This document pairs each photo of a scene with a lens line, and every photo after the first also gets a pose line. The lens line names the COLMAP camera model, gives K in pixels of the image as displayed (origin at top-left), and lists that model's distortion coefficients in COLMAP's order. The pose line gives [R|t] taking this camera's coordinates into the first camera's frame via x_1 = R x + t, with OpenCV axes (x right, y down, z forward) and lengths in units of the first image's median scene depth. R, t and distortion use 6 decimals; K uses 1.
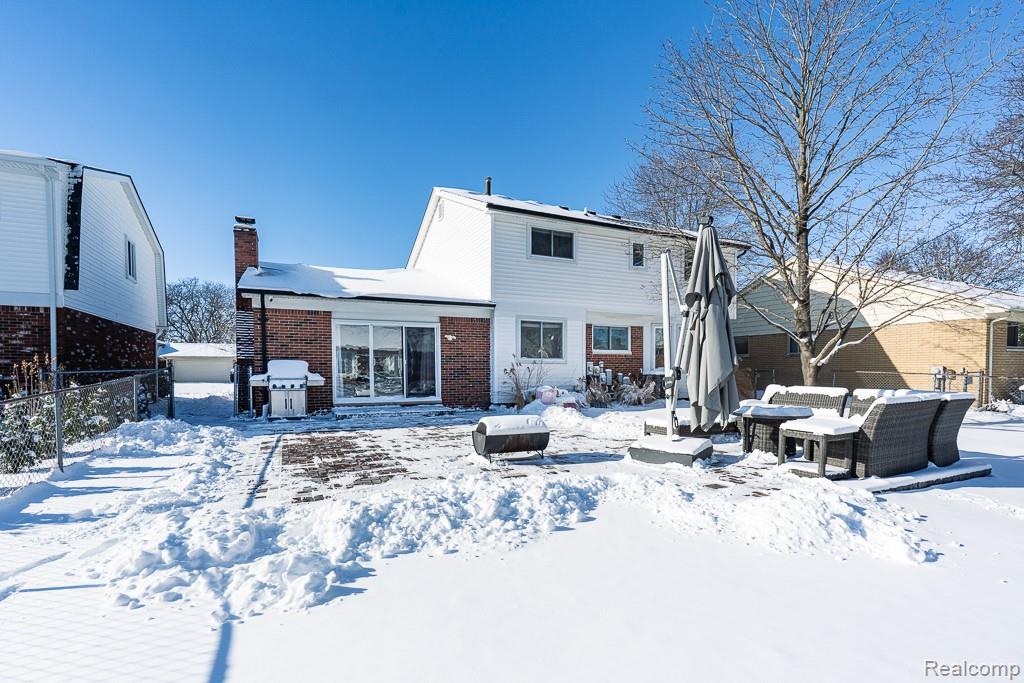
lens RADIAL K [[463.3, 0, 512.0], [0, 463.3, 341.5], [0, 0, 1]] dist [0.013001, -0.000218]
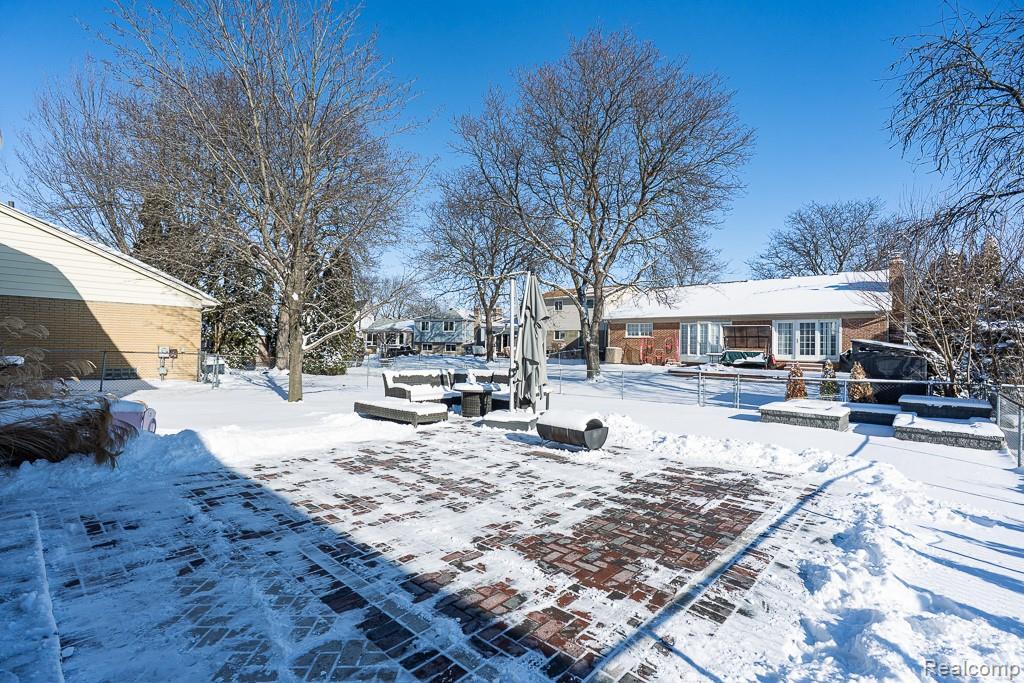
lens RADIAL K [[463.3, 0, 512.0], [0, 463.3, 341.5], [0, 0, 1]] dist [0.013001, -0.000218]
pose [[-0.377439, 0.004828, 0.926022, -1.055256], [-0.073746, 0.996654, -0.035254, 0.050803], [-0.923093, -0.081597, -0.375820, 1.707463]]
